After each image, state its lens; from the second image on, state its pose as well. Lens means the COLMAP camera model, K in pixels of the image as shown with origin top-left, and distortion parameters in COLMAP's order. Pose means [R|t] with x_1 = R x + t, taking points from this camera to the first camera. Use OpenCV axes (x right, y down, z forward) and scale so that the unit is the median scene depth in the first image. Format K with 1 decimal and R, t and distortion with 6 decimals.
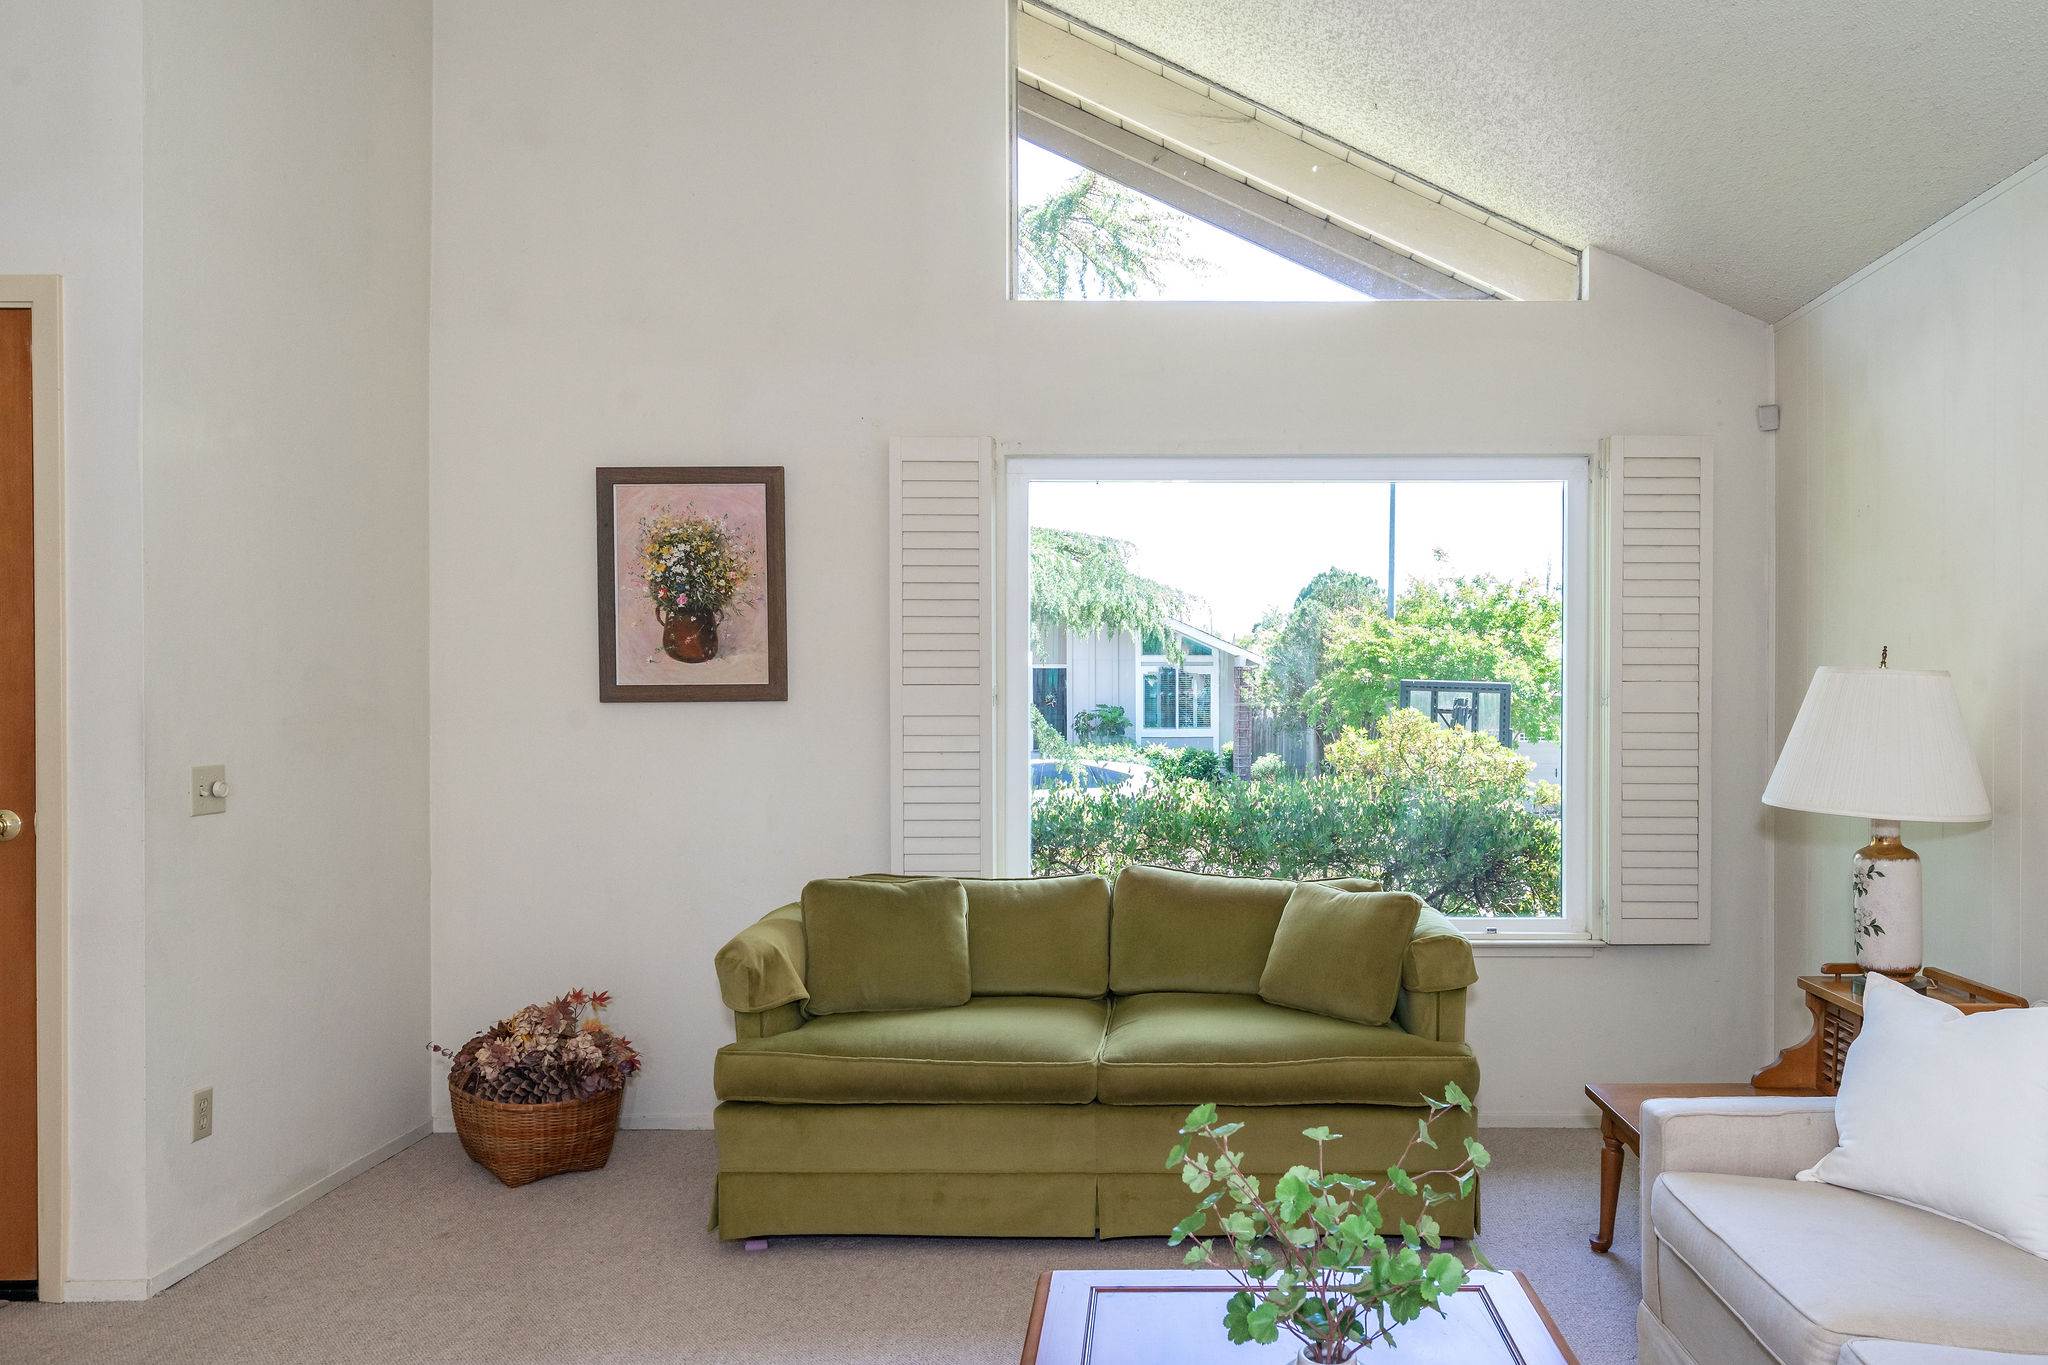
lens RADIAL K [[1407.3, 0, 1180.3], [0, 1407.3, 681.8], [0, 0, 1]] dist [0.000164, 0.001235]
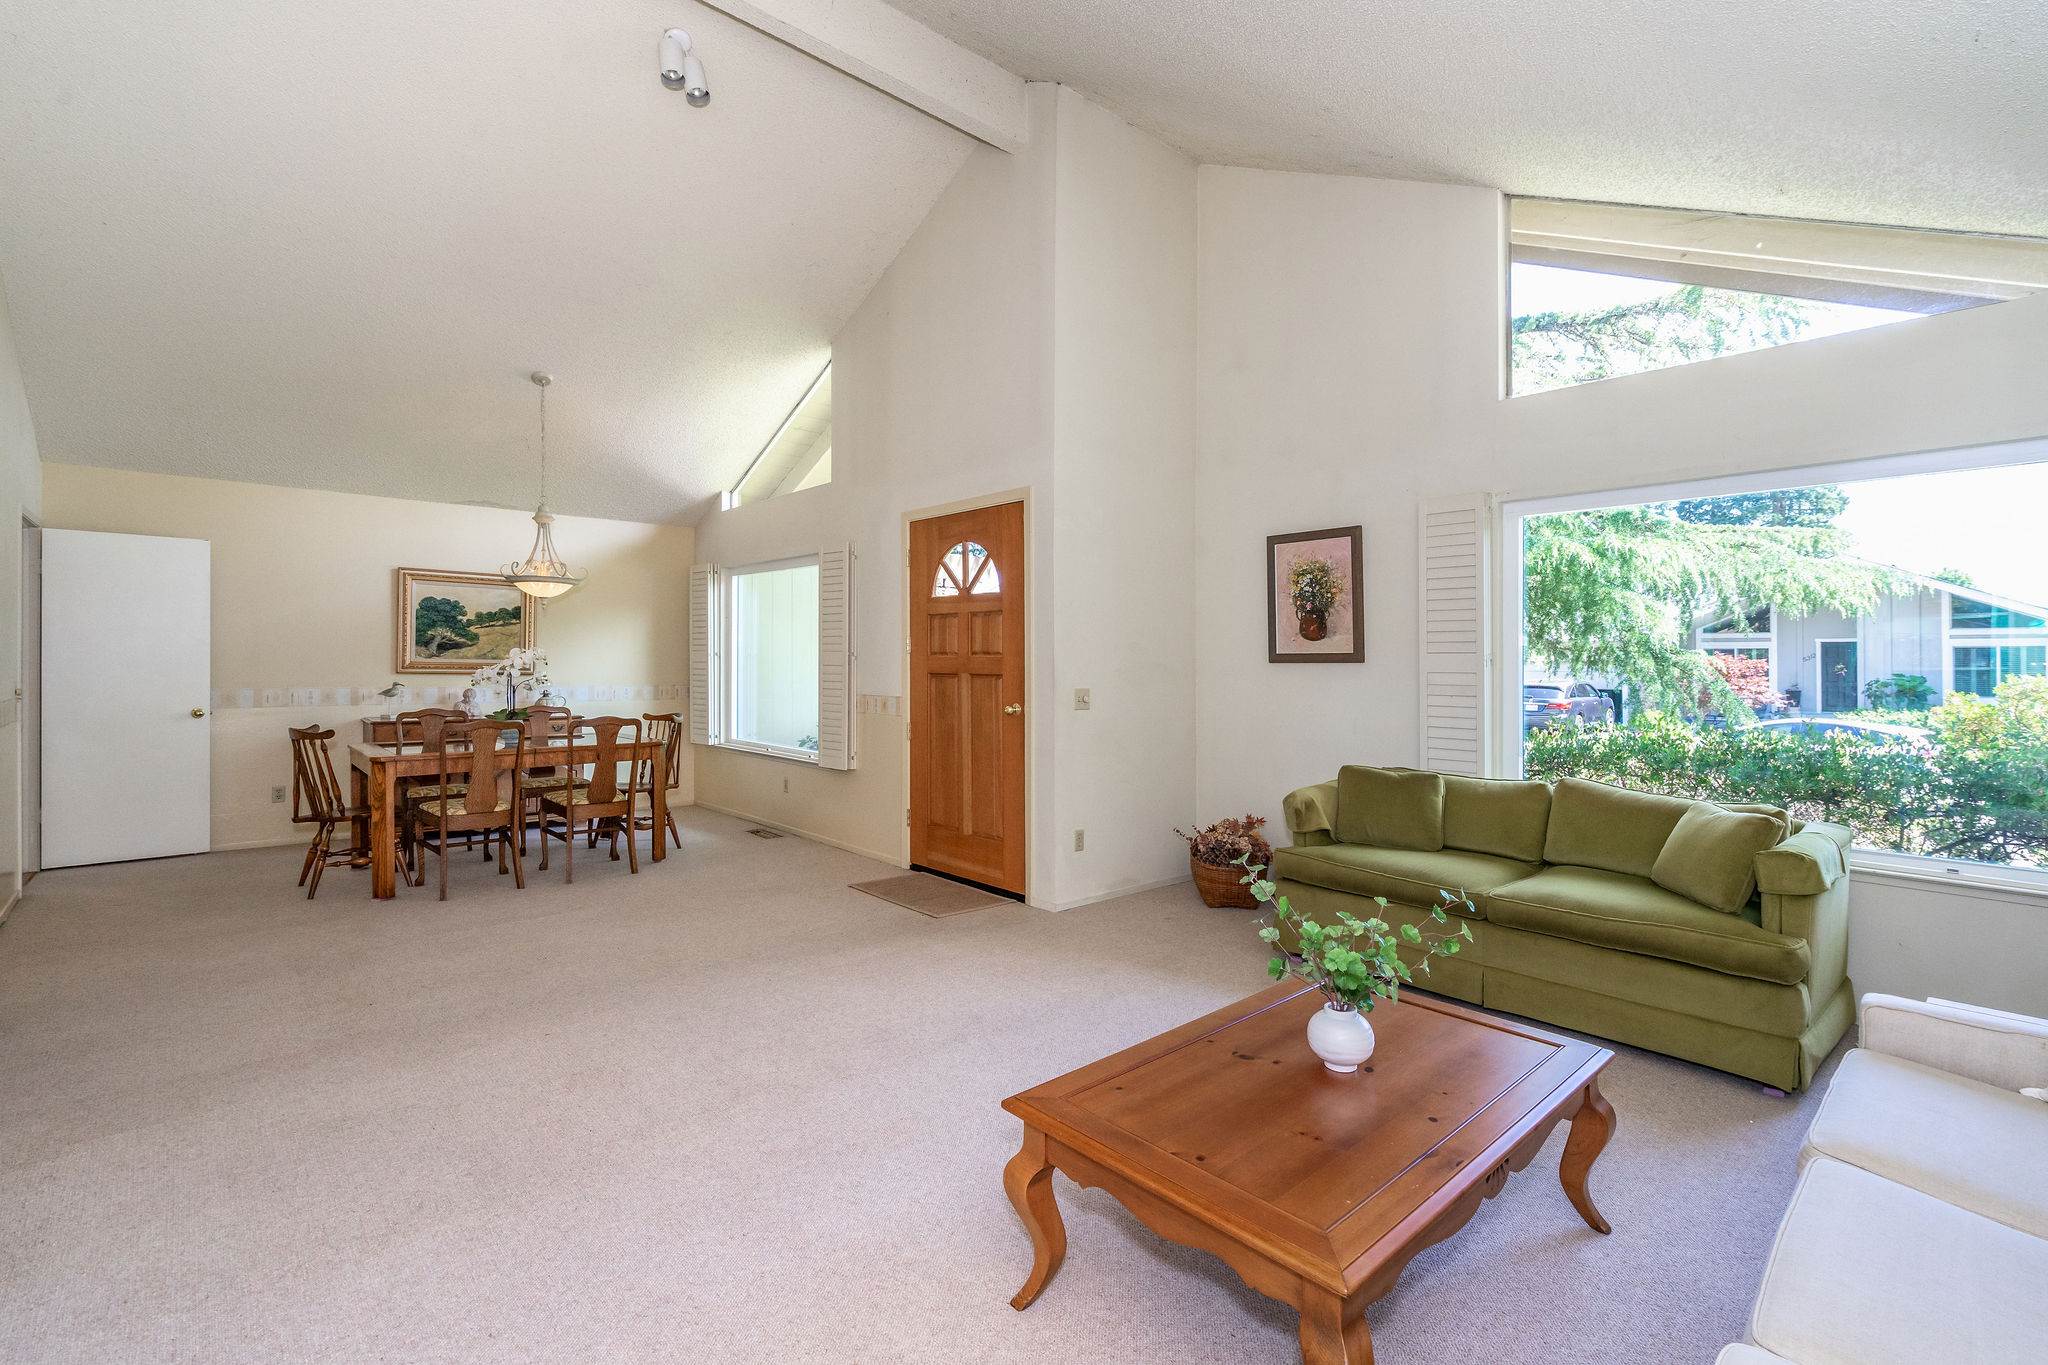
lens RADIAL K [[937.7, 0, 1018.2], [0, 937.7, 665.6], [0, 0, 1]] dist [-0.000952, 0.001450]
pose [[0.652624, 0.008194, -0.757638, 0.307281], [0.000840, 0.999933, 0.011539, 0.003557], [0.757681, -0.008167, 0.652574, -0.054774]]
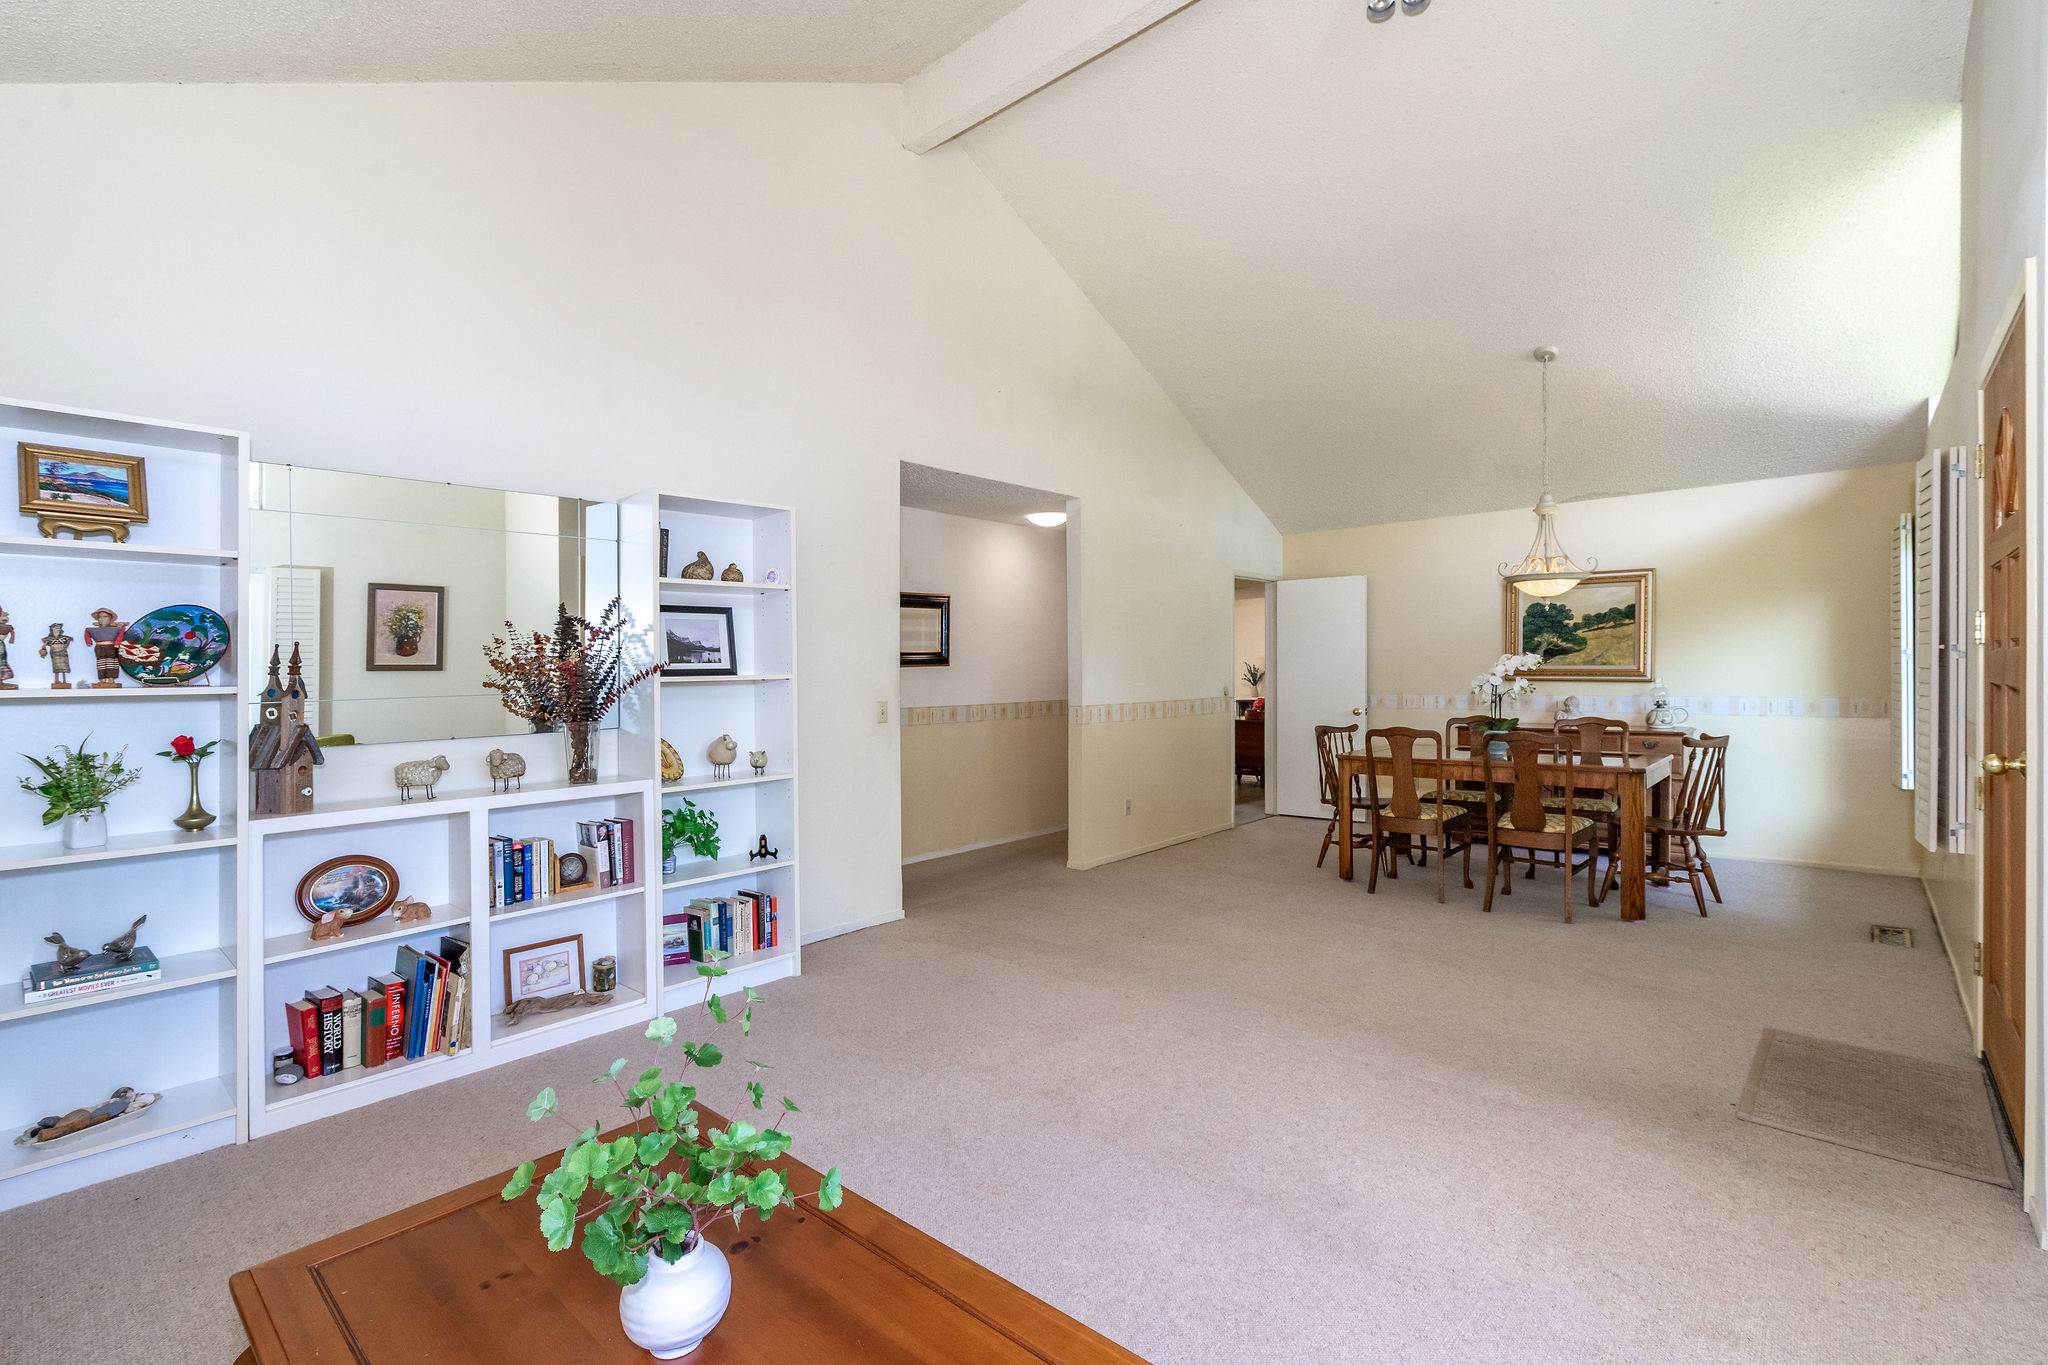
lens RADIAL K [[927.8, 0, 1012.7], [0, 927.8, 692.4], [0, 0, 1]] dist [0.000687, 0.000424]
pose [[-0.677937, 0.027663, -0.734599, 0.186834], [0.022992, 0.999601, 0.016424, 0.008569], [0.734760, -0.005755, -0.678303, 0.657964]]
